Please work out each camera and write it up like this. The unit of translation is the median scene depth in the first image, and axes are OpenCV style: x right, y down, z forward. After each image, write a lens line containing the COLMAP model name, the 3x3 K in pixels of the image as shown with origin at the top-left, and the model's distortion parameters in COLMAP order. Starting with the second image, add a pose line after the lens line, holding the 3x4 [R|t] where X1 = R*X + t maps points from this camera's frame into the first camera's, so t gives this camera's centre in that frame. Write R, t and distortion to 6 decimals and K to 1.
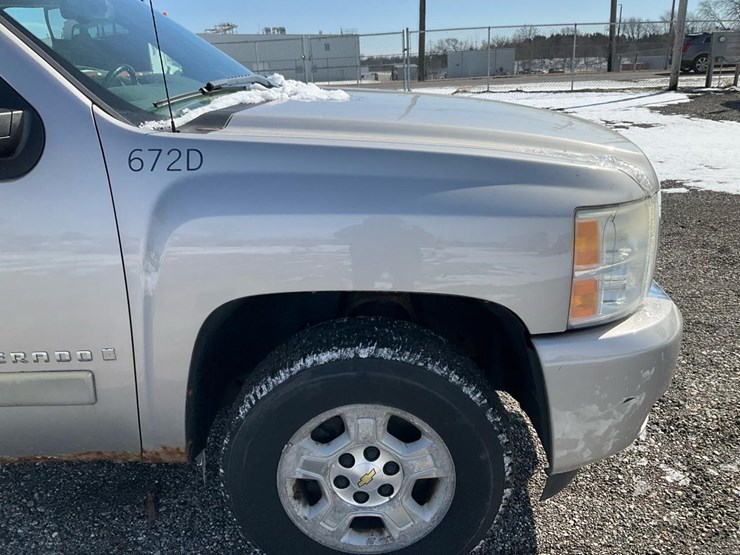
lens RADIAL K [[613.3, 0, 370.0], [0, 613.3, 277.5], [0, 0, 1]] dist [0.067991, -0.100705]
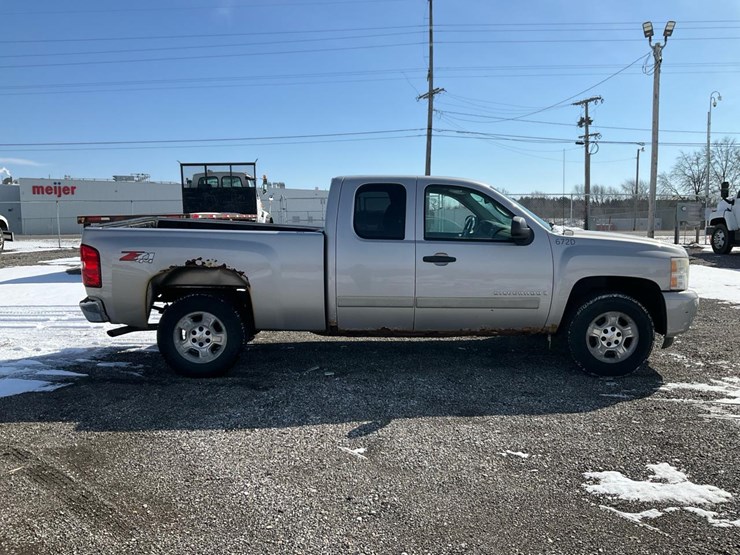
lens RADIAL K [[611.6, 0, 370.0], [0, 611.6, 277.5], [0, 0, 1]] dist [0.120908, -0.261113]
pose [[0.998972, 0.030940, 0.033125, -1.451065], [-0.022397, 0.972285, -0.232724, 0.829569], [-0.039408, 0.231743, 0.971978, -2.314991]]
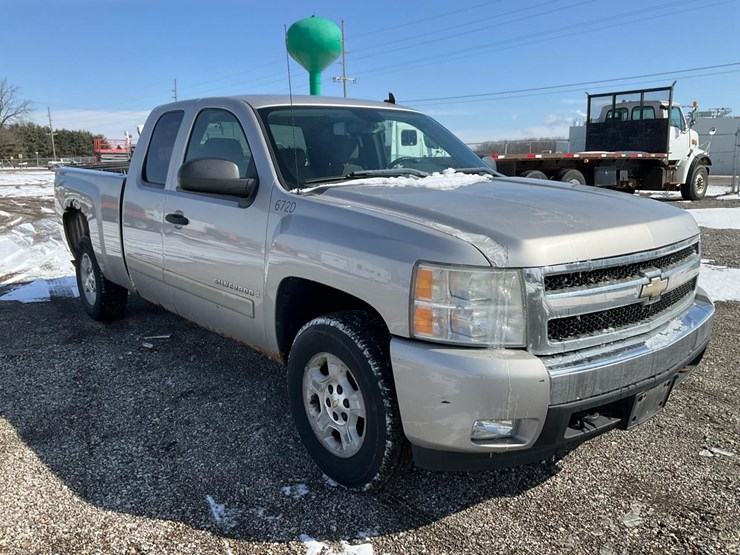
lens RADIAL K [[611.6, 0, 370.0], [0, 611.6, 277.5], [0, 0, 1]] dist [0.120908, -0.261113]
pose [[0.644411, 0.179626, -0.743282, 1.244027], [-0.269398, 0.963029, -0.000832, -0.029457], [0.715653, 0.200774, 0.668977, -0.121474]]
